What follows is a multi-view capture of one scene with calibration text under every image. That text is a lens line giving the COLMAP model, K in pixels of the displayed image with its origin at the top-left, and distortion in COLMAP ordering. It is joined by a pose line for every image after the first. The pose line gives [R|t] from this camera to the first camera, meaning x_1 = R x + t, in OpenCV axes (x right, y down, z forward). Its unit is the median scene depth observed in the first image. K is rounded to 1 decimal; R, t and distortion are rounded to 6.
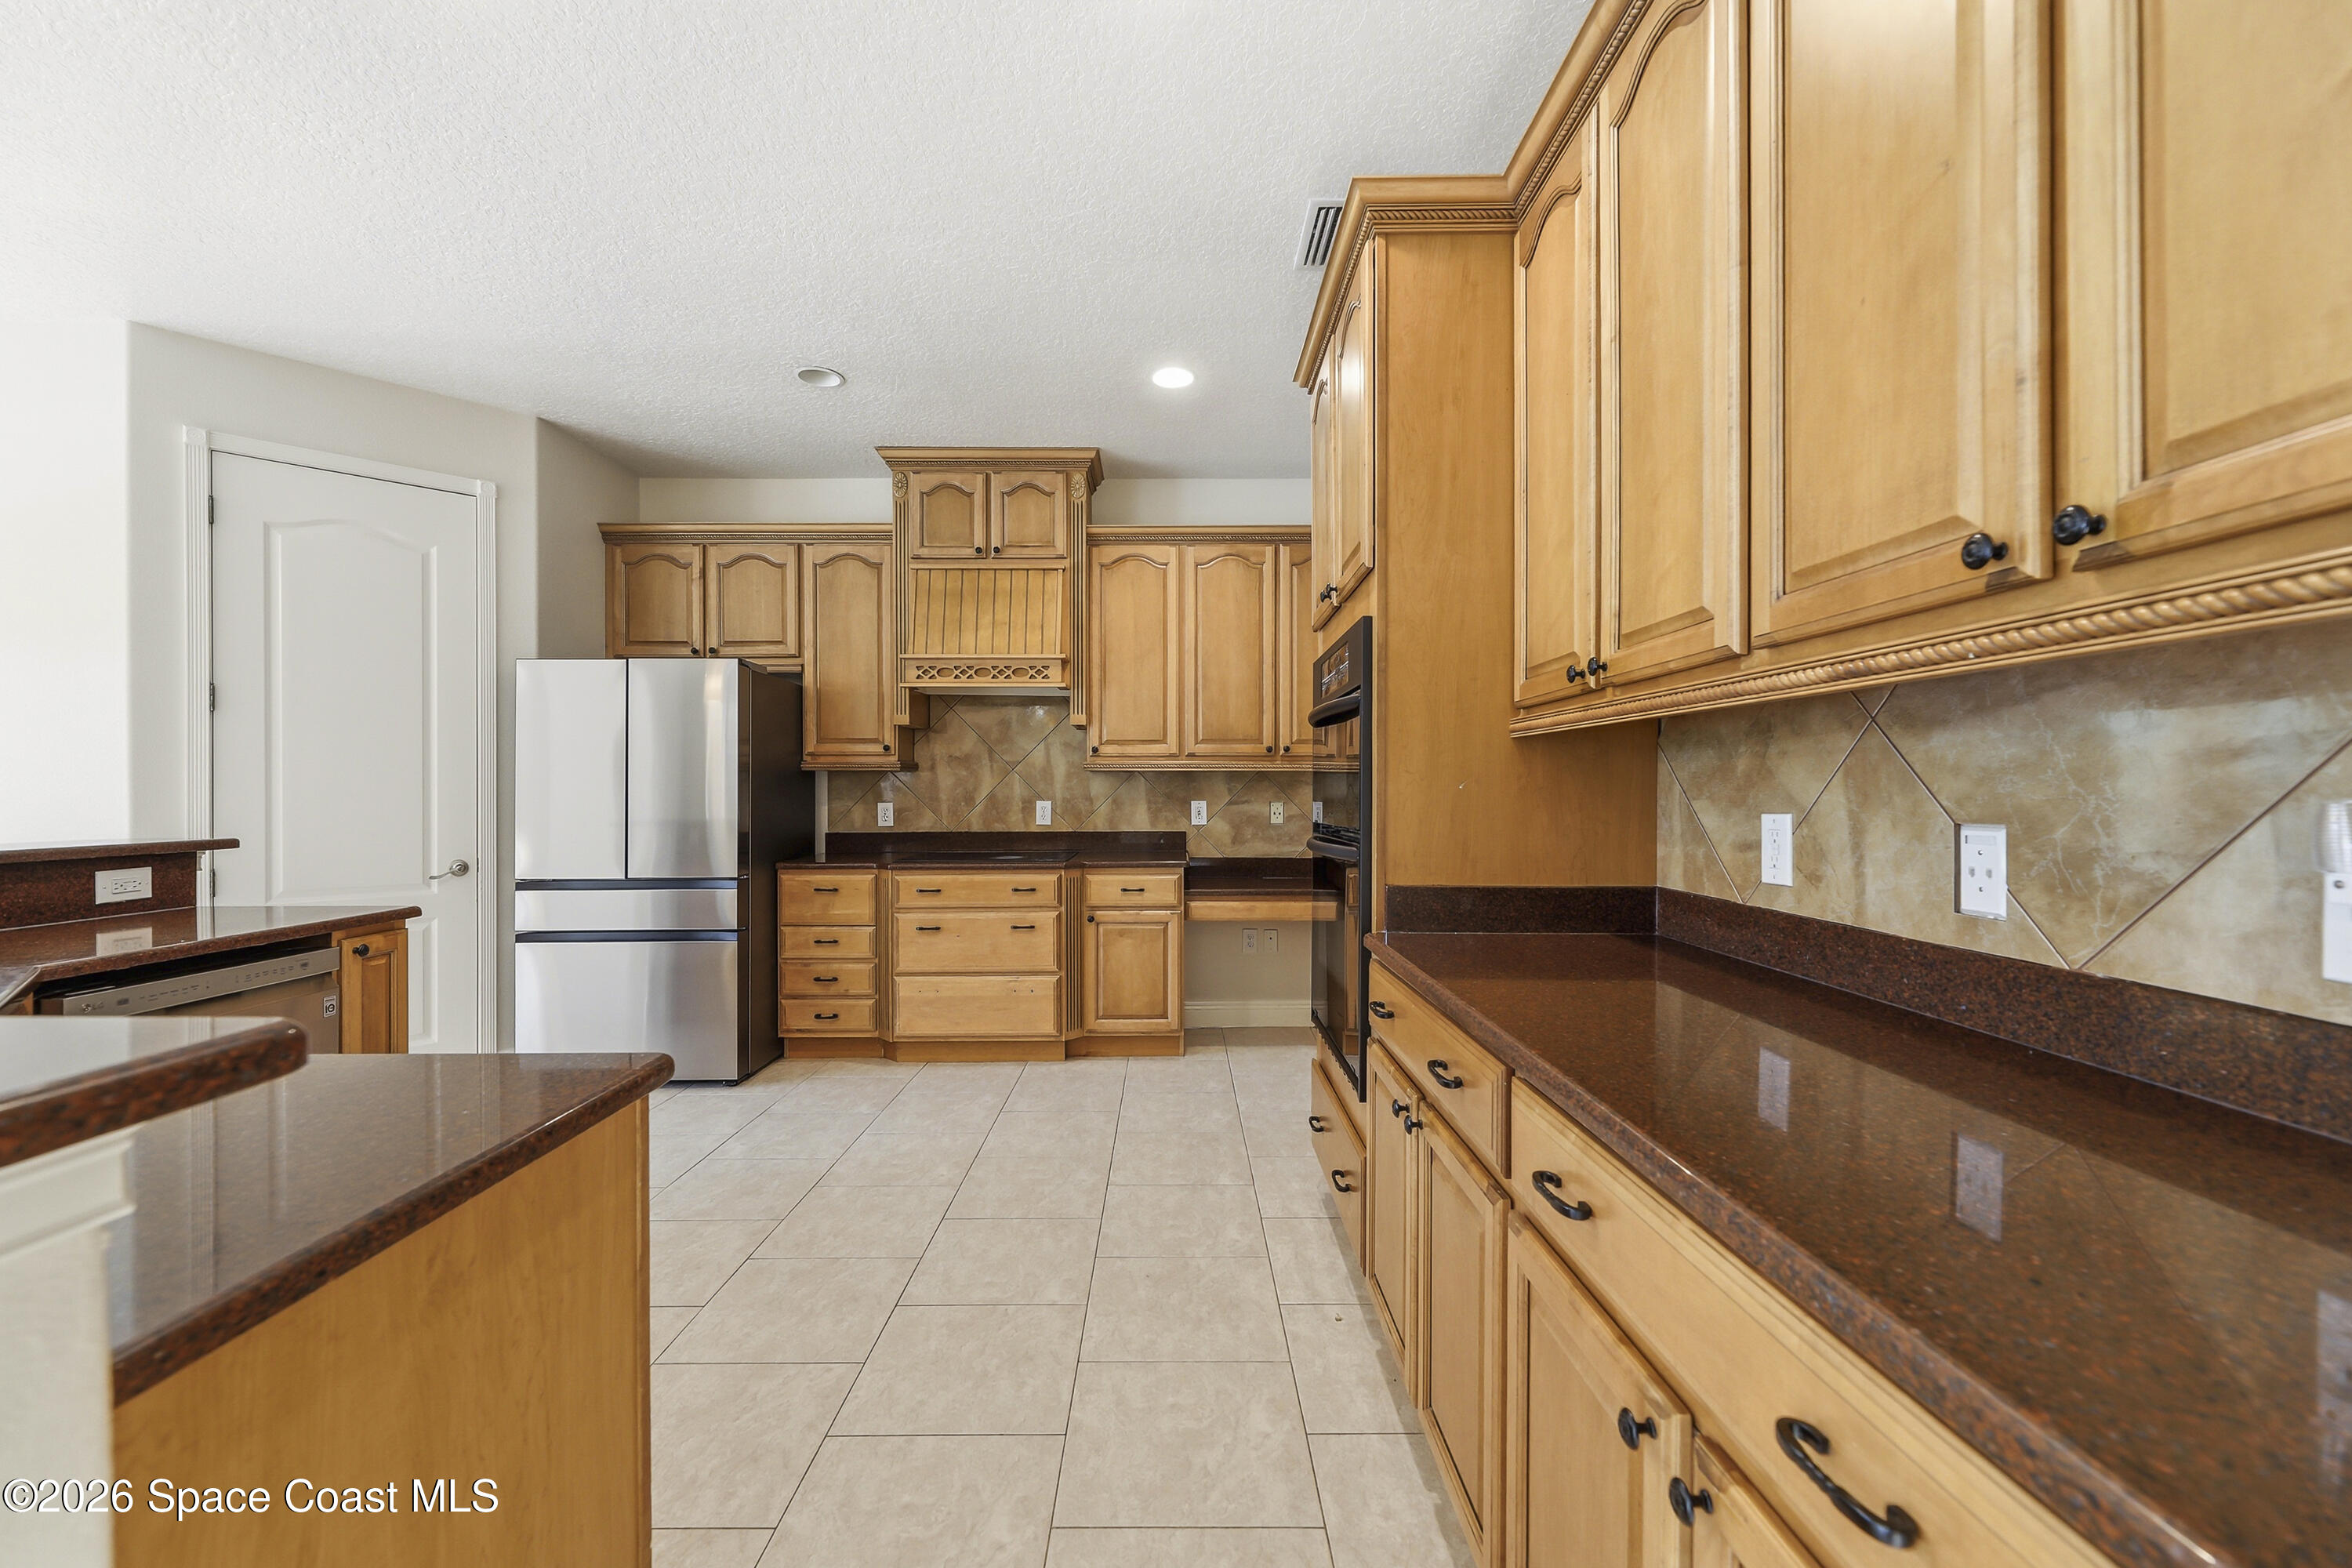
lens RADIAL K [[949.7, 0, 1175.7], [0, 949.7, 784.6], [0, 0, 1]] dist [0.003377, -0.000867]
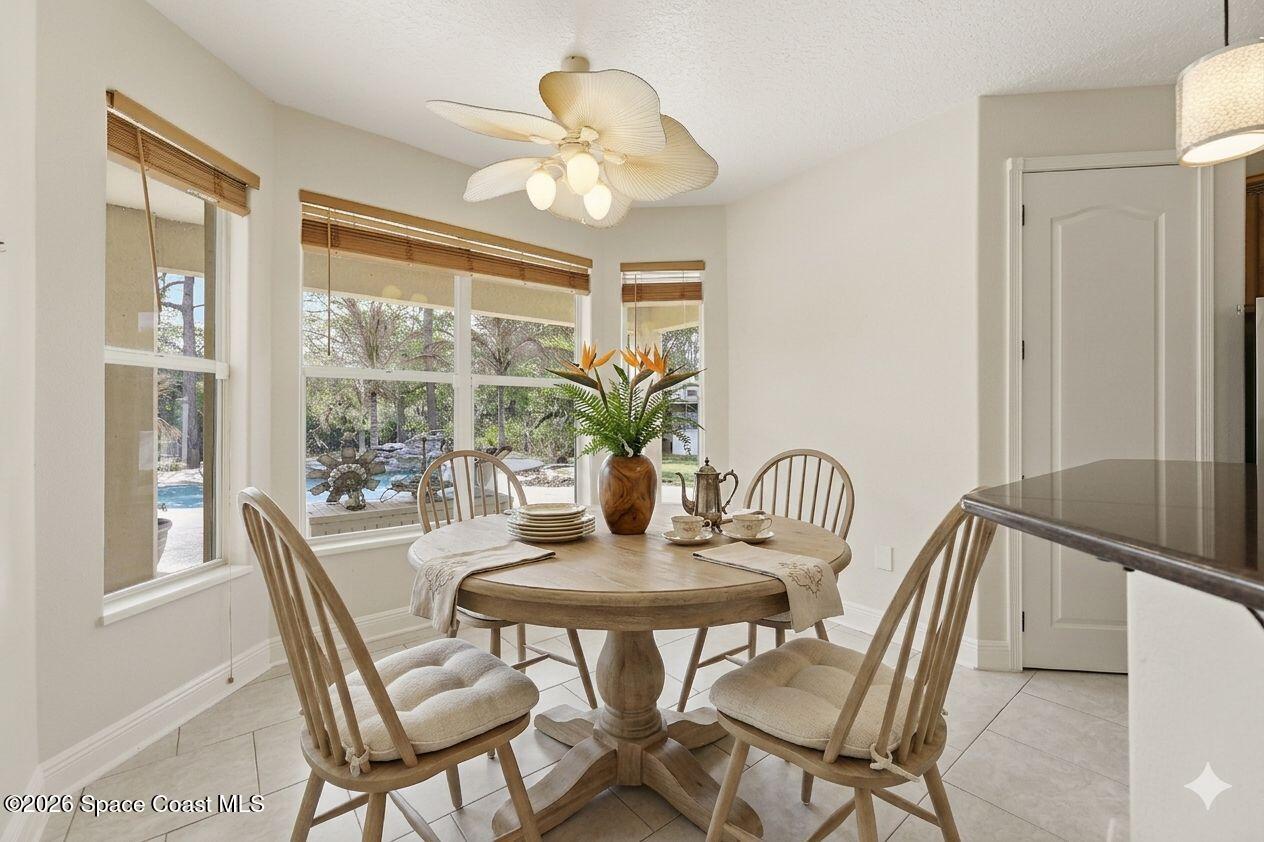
lens RADIAL K [[510.4, 0, 632.8], [0, 510.4, 411.4], [0, 0, 1]] dist [0.003377, -0.000867]
pose [[0.631870, -0.011599, -0.774988, -0.601764], [-0.001875, 0.999862, -0.016493, 0.007776], [0.775072, 0.011874, 0.631761, 0.070766]]
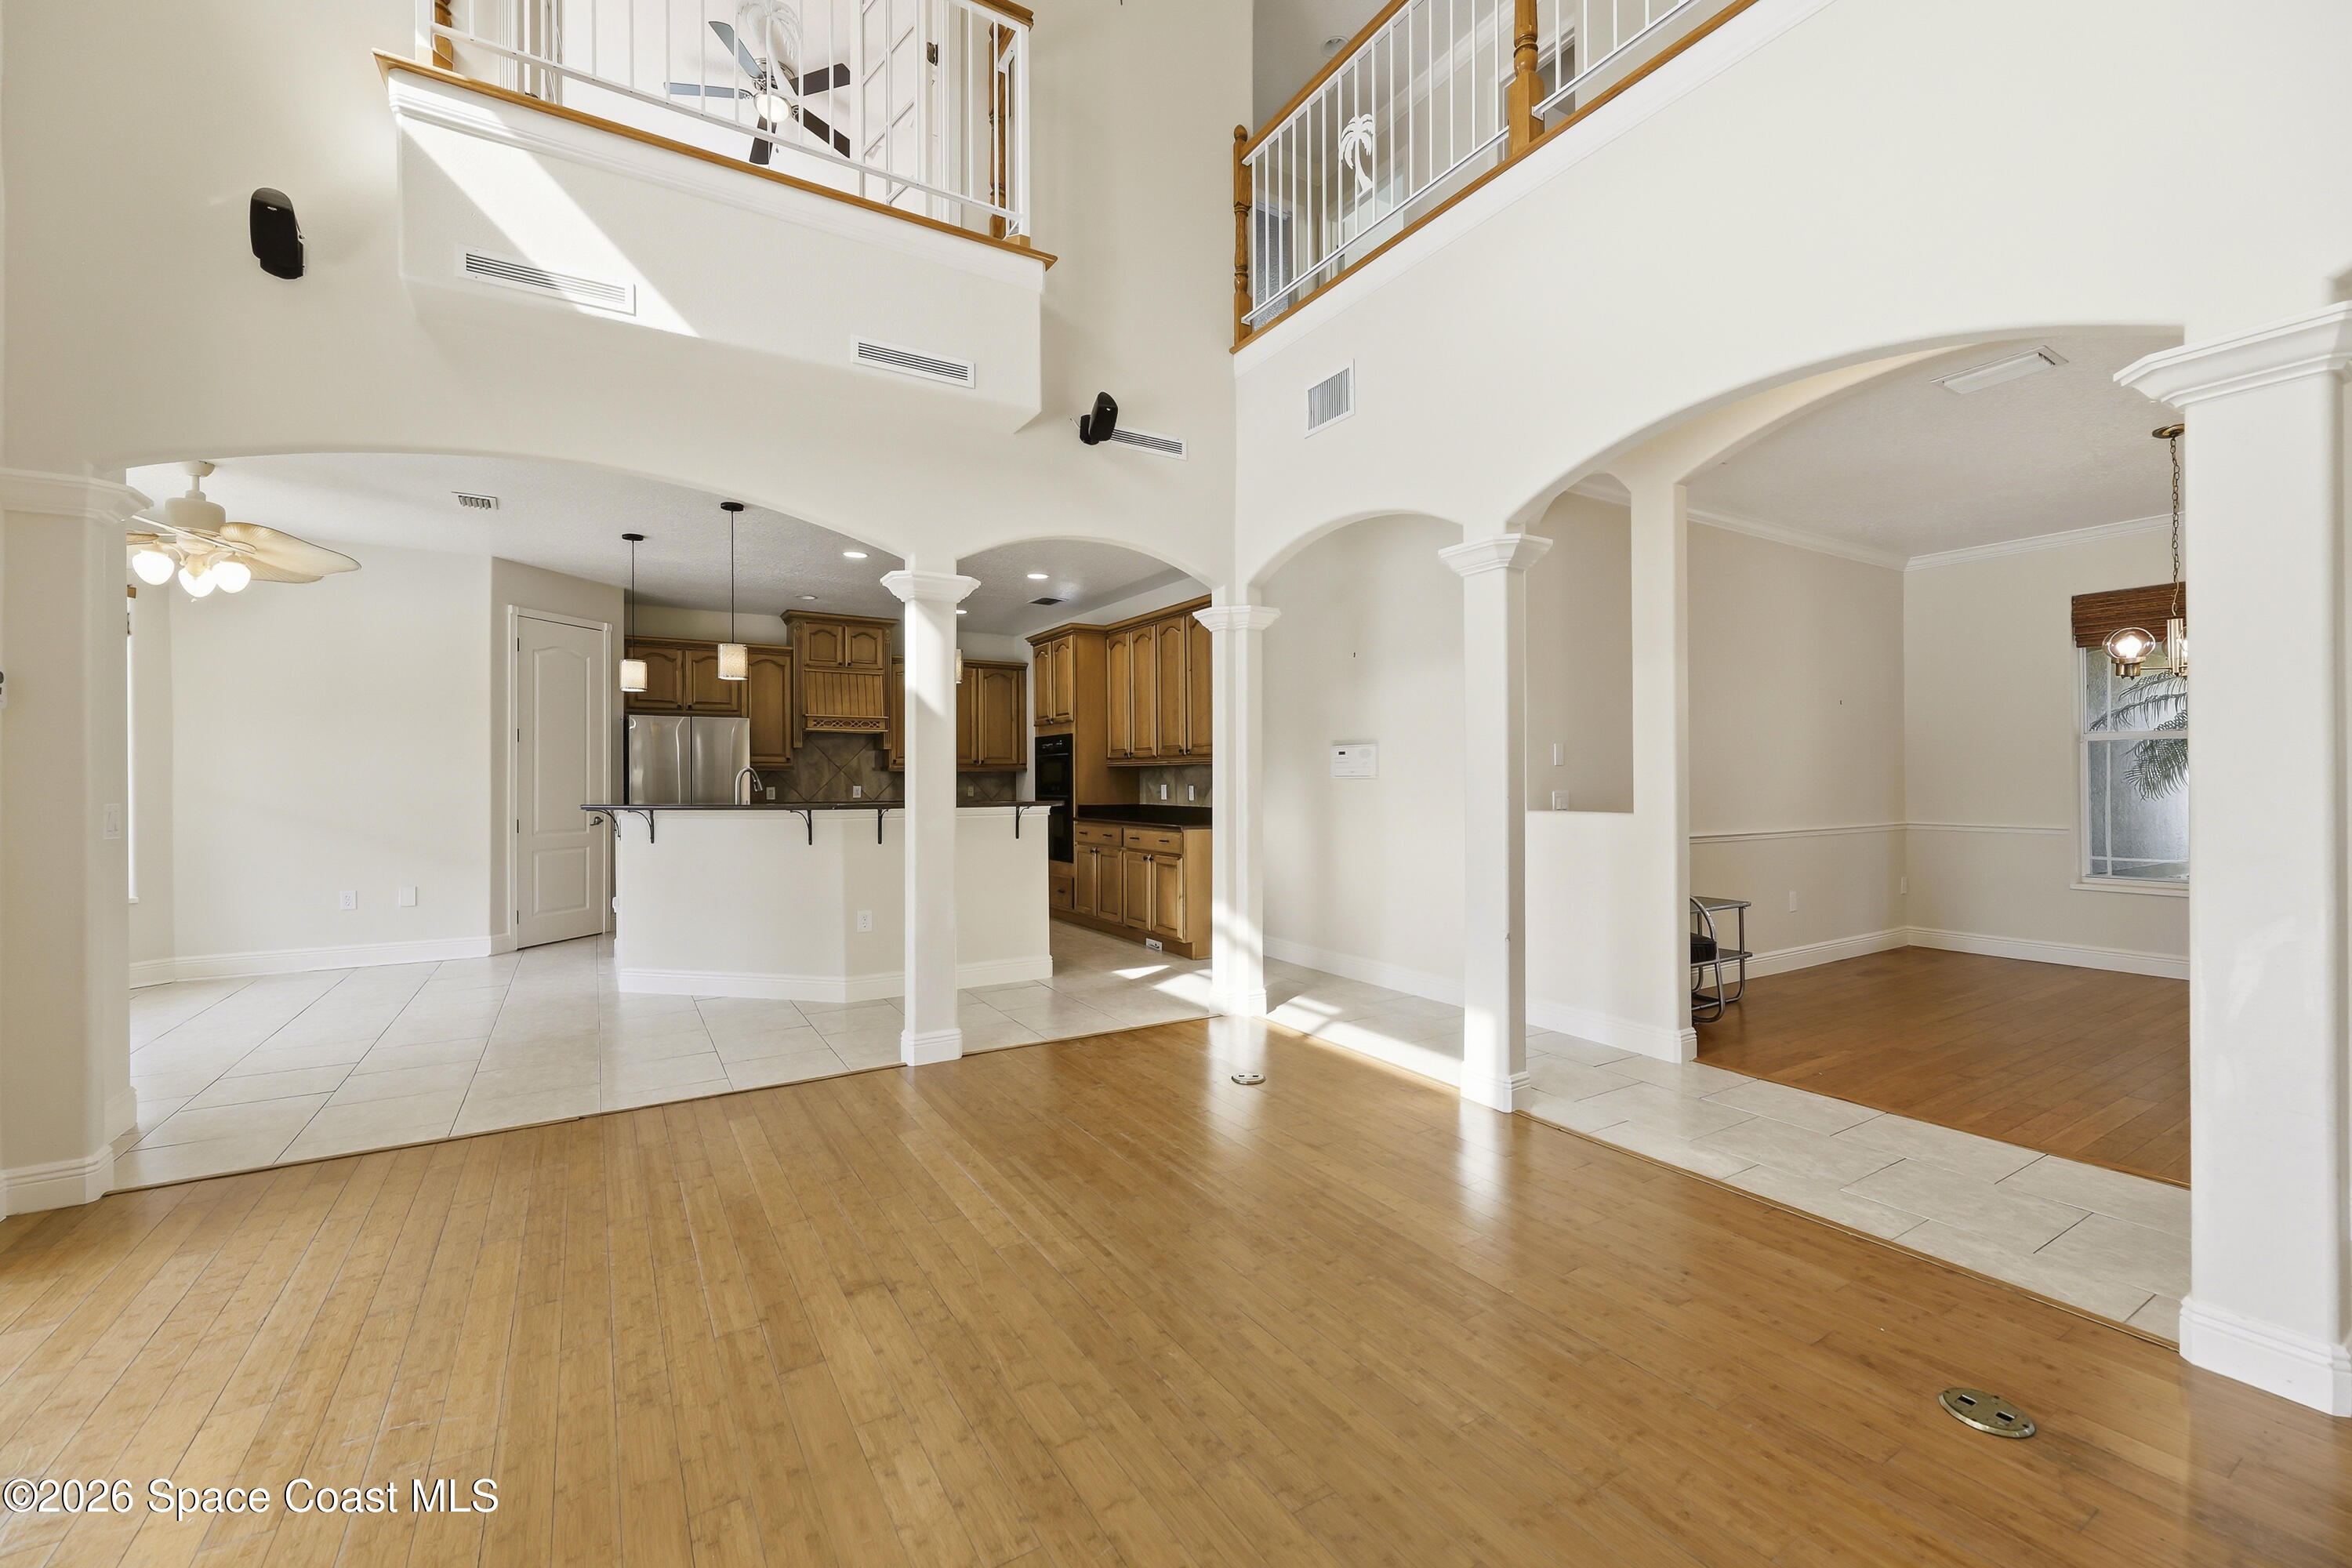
lens RADIAL K [[949.7, 0, 1188.7], [0, 949.7, 779.3], [0, 0, 1]] dist [0.003377, -0.000867]
pose [[0.850487, -0.000662, 0.525995, -0.648678], [-0.001984, 0.999988, 0.004468, -0.007298], [-0.525992, -0.004844, 0.850476, -1.145449]]
